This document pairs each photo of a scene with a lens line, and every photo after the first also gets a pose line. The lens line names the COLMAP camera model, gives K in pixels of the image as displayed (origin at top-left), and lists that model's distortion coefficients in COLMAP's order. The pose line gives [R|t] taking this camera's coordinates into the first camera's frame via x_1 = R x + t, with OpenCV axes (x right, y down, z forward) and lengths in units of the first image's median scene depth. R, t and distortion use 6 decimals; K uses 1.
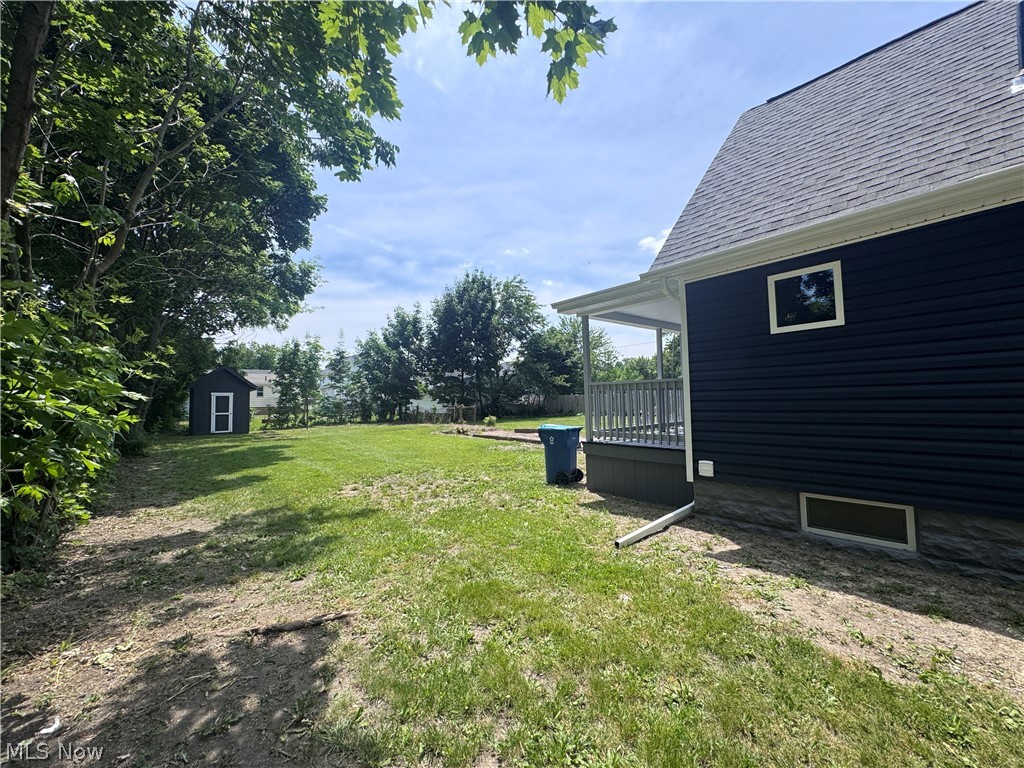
lens RADIAL K [[407.5, 0, 510.0], [0, 407.5, 383.7], [0, 0, 1]] dist [-0.001443, 0.000279]
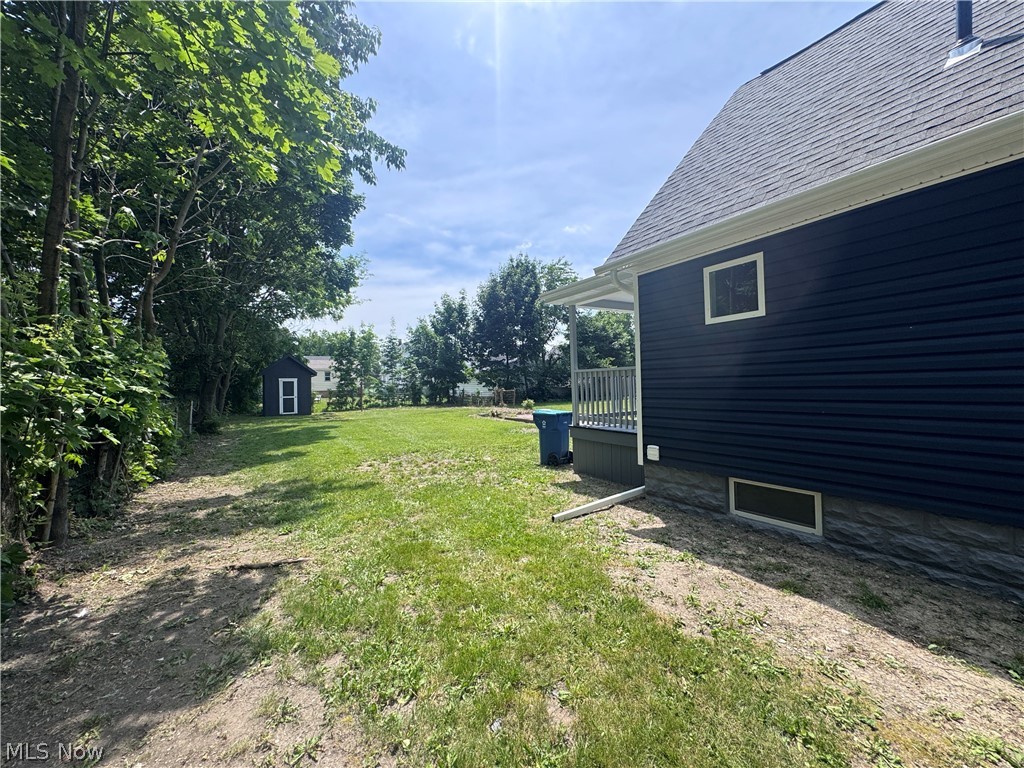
lens RADIAL K [[407.5, 0, 510.0], [0, 407.5, 383.7], [0, 0, 1]] dist [-0.001443, 0.000279]
pose [[0.989761, -0.004061, -0.142677, 0.267366], [0.010143, 0.999069, 0.041922, -0.018574], [0.142374, -0.042939, 0.988881, -0.088058]]
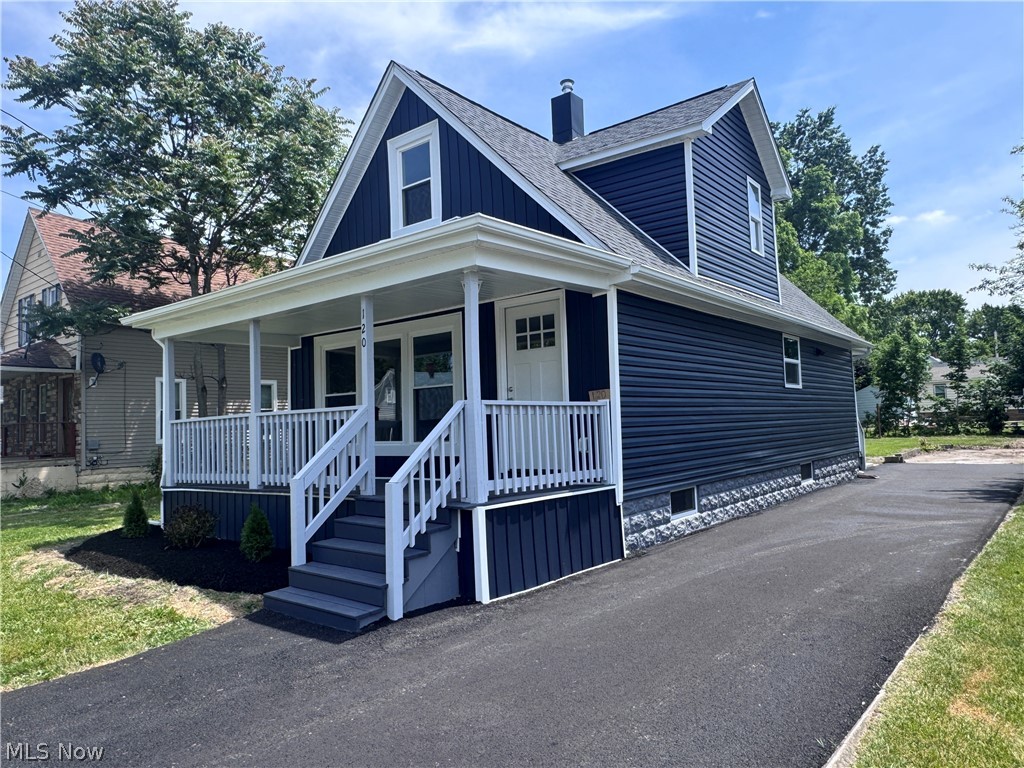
lens RADIAL K [[697.6, 0, 513.1], [0, 697.6, 386.4], [0, 0, 1]] dist [0.000162, 0.000243]
pose [[0.177951, -0.039889, -0.983231, 4.864672], [0.079638, 0.996484, -0.026013, -0.169791], [0.980812, -0.073674, 0.180502, -0.455298]]
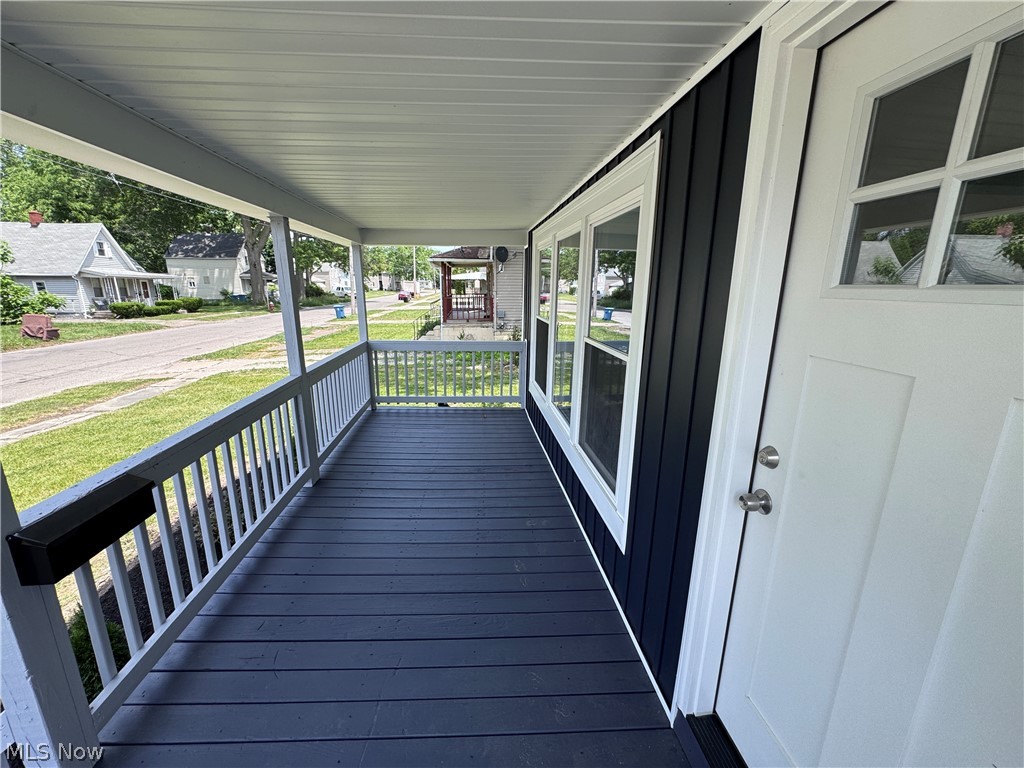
lens RADIAL K [[407.5, 0, 510.0], [0, 407.5, 383.7], [0, 0, 1]] dist [-0.001443, 0.000279]
pose [[-0.570955, 0.203672, -0.795317, 3.662538], [0.037644, 0.974214, 0.222462, -0.282536], [0.820118, 0.097077, -0.563899, -0.195895]]
